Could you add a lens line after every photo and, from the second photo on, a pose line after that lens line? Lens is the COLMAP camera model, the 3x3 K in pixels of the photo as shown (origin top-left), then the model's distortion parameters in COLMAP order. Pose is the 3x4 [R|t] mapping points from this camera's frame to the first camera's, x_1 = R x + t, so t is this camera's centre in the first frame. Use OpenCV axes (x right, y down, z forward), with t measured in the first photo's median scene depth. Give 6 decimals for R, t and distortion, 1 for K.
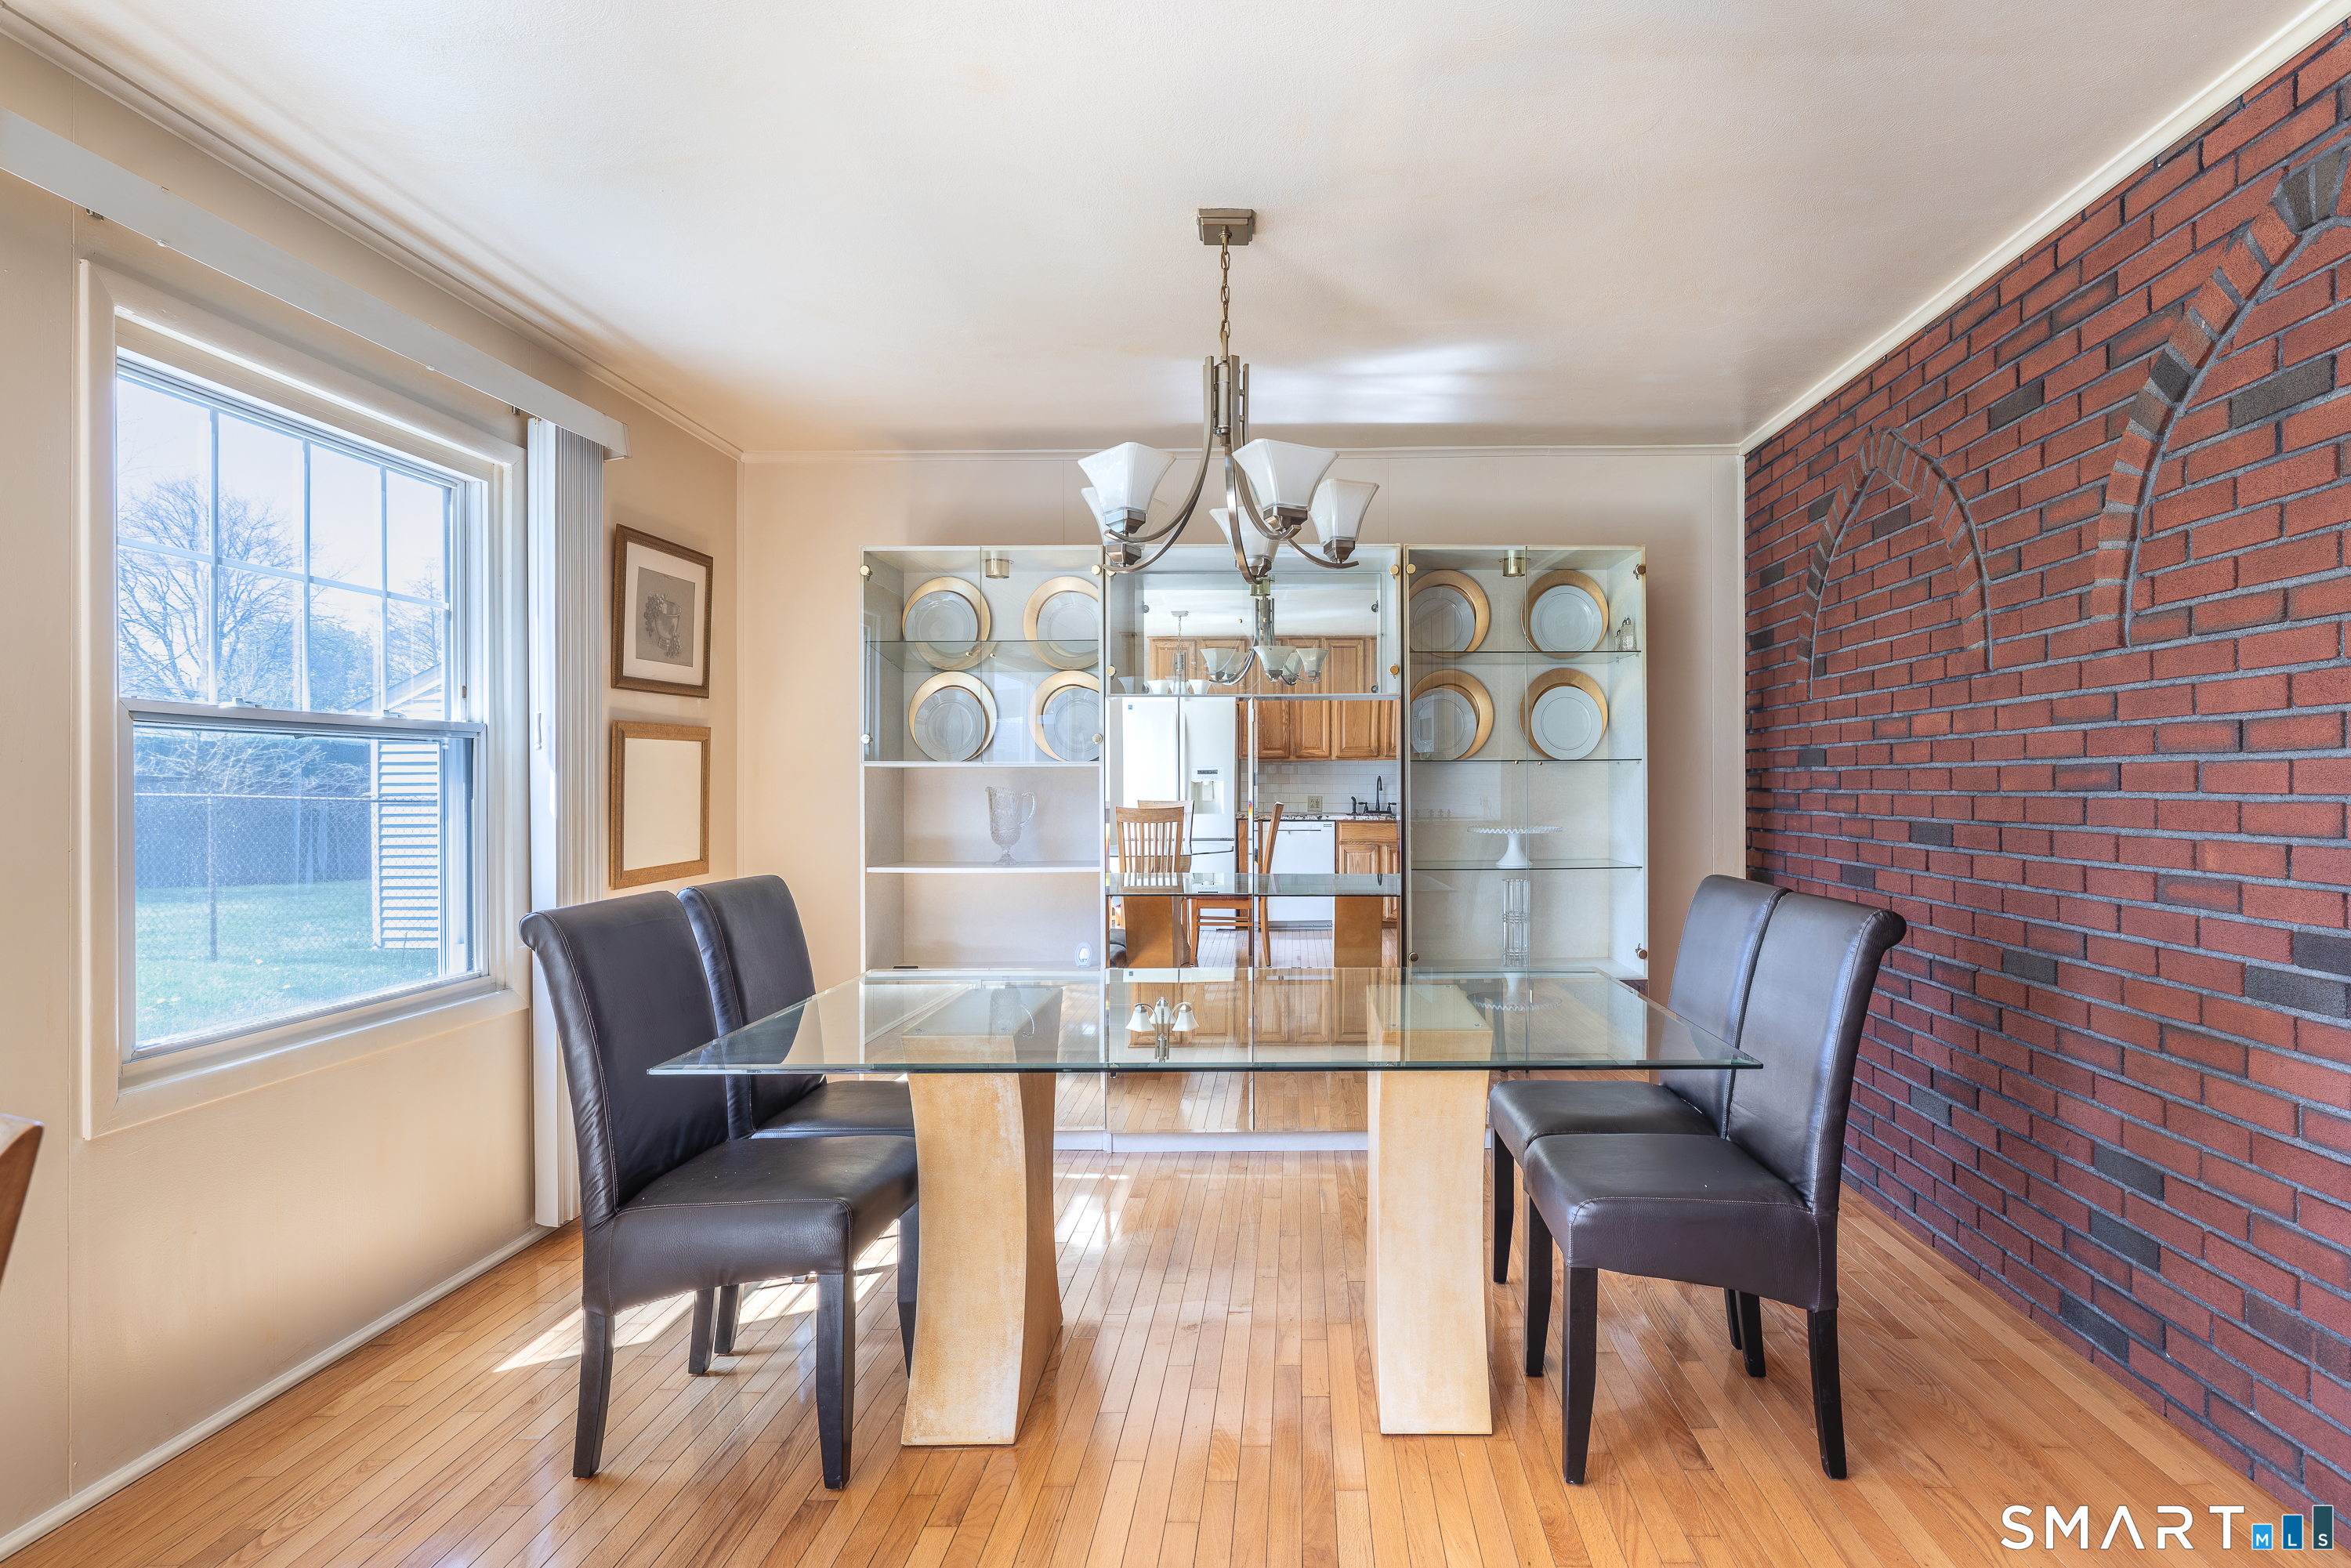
lens RADIAL K [[1194.9, 0, 1163.3], [0, 1194.9, 790.0], [0, 0, 1]] dist [-0.004794, -0.001110]
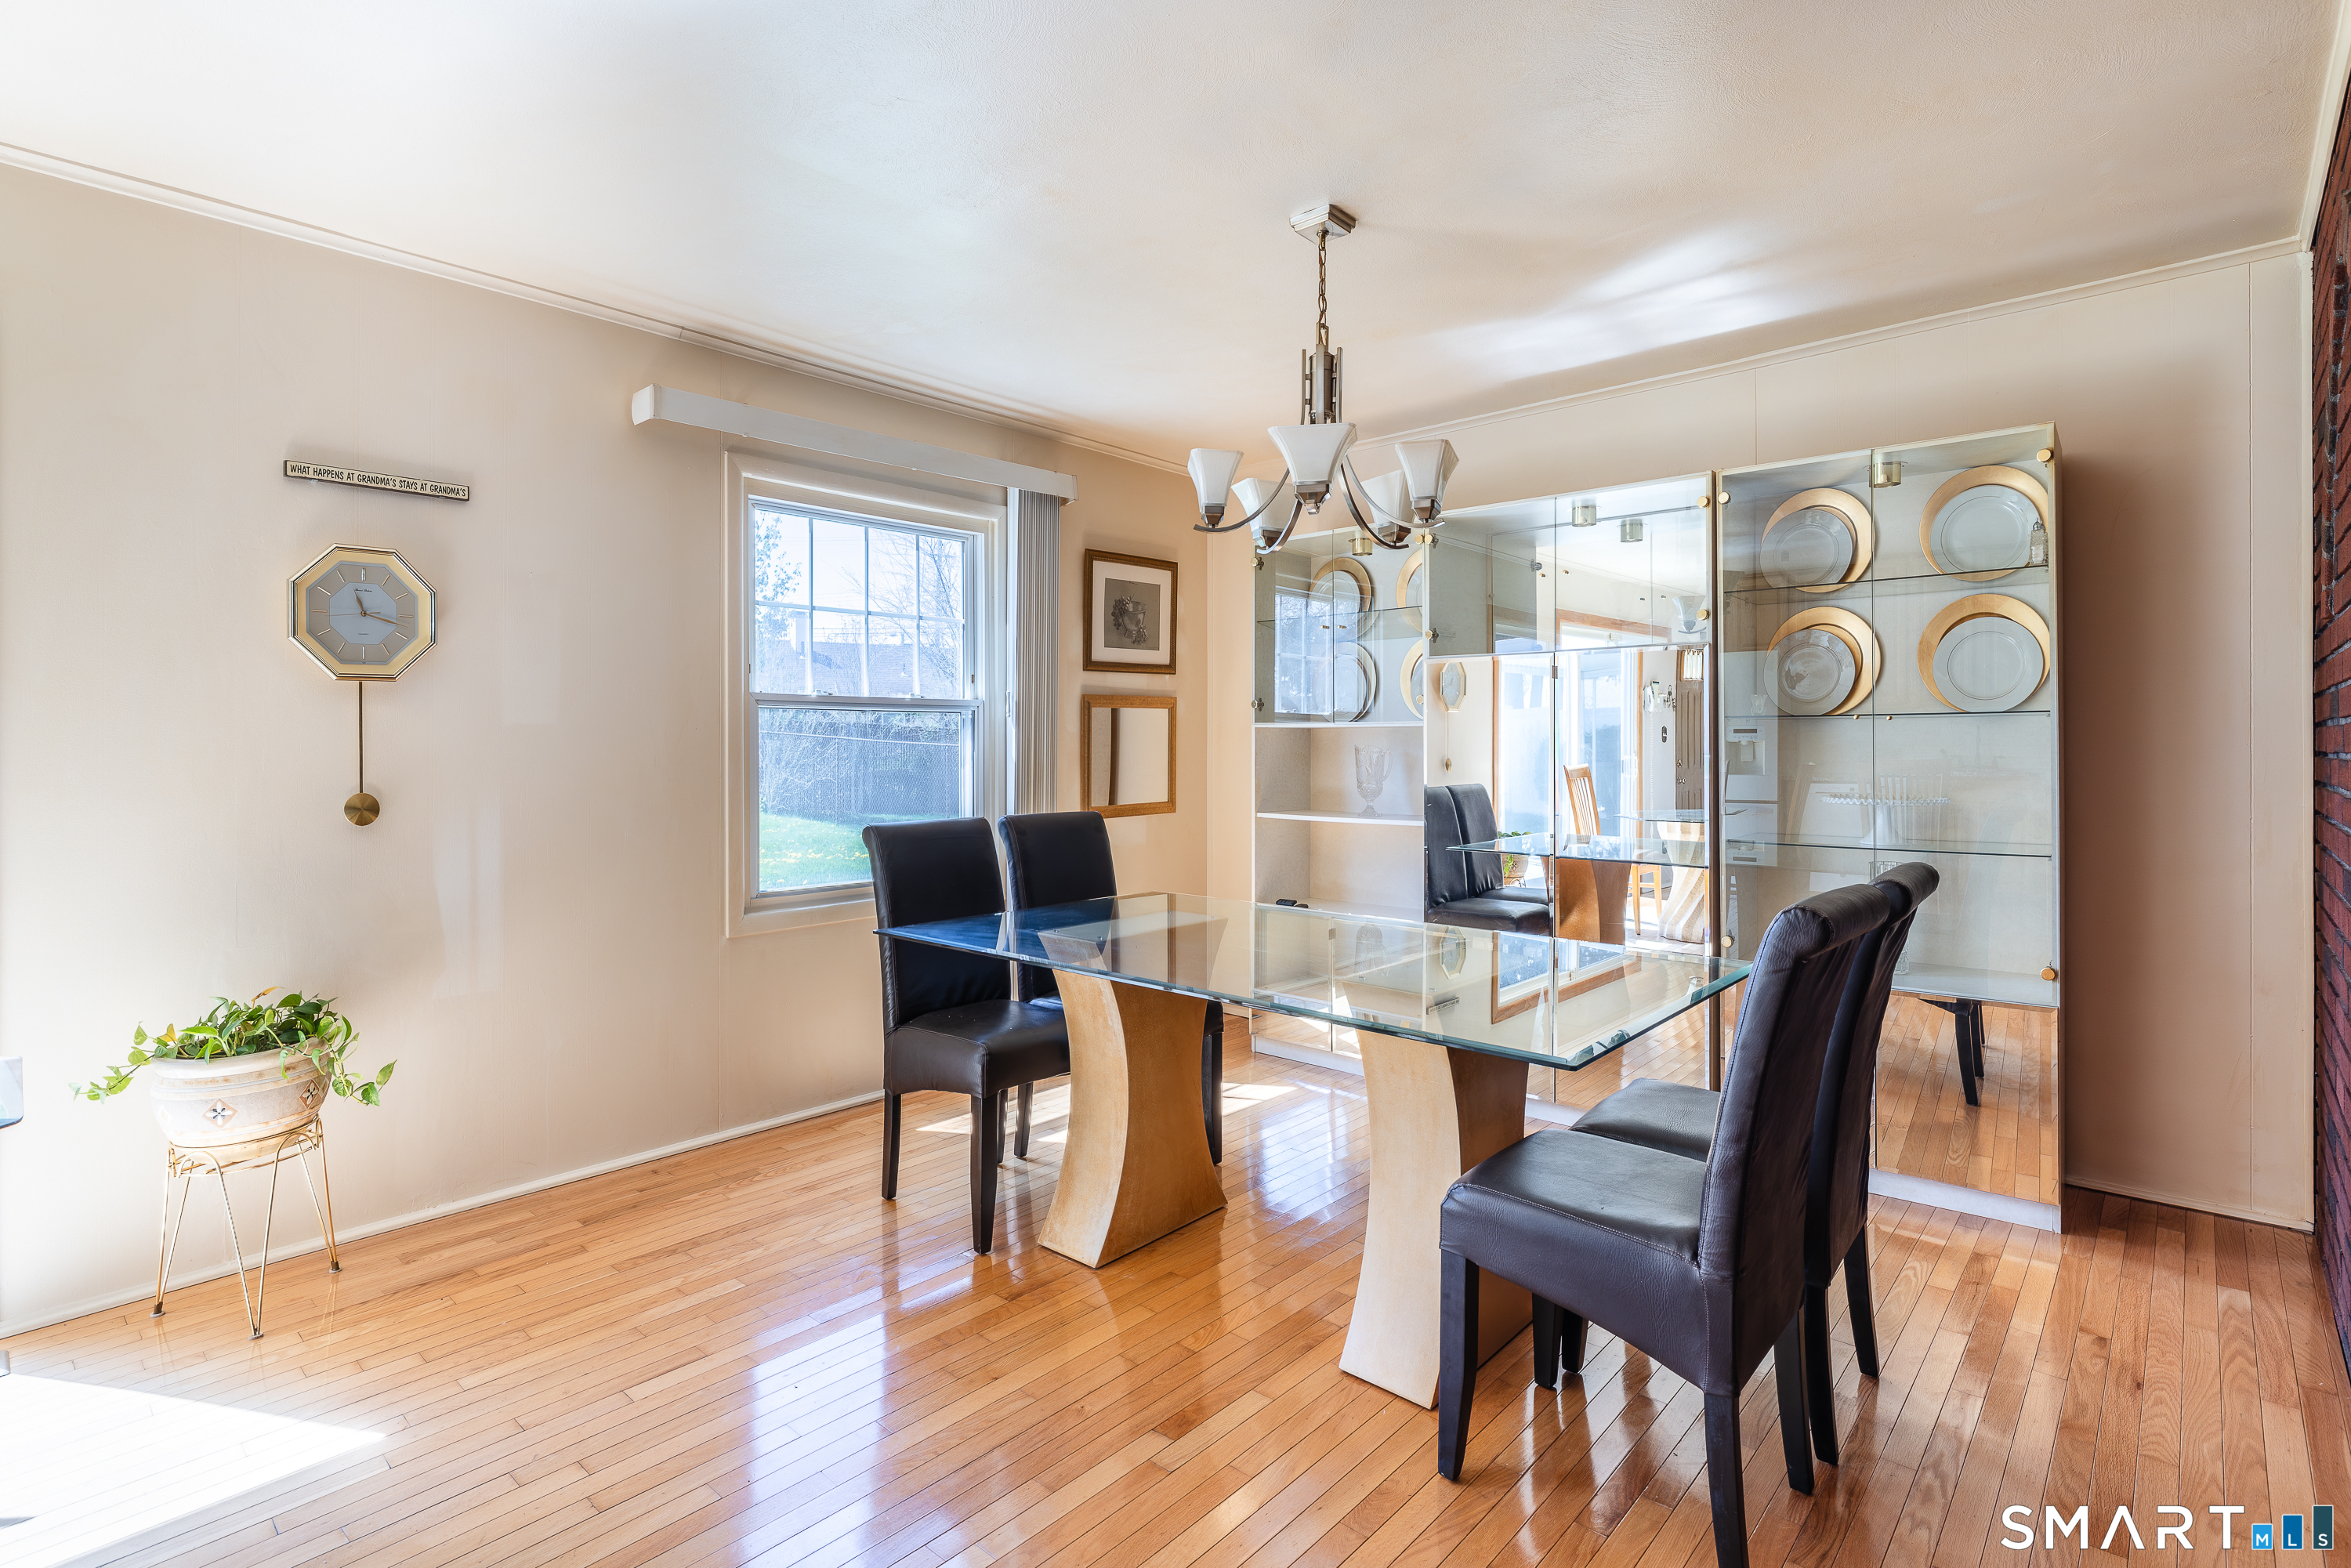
lens RADIAL K [[1120.1, 0, 1121.4], [0, 1120.1, 754.0], [0, 0, 1]] dist [-0.005150, 0.001154]
pose [[0.734272, 0.009446, -0.678790, 0.432186], [-0.005177, 0.999952, 0.008315, -0.001902], [0.678836, -0.002592, 0.734285, 0.097760]]
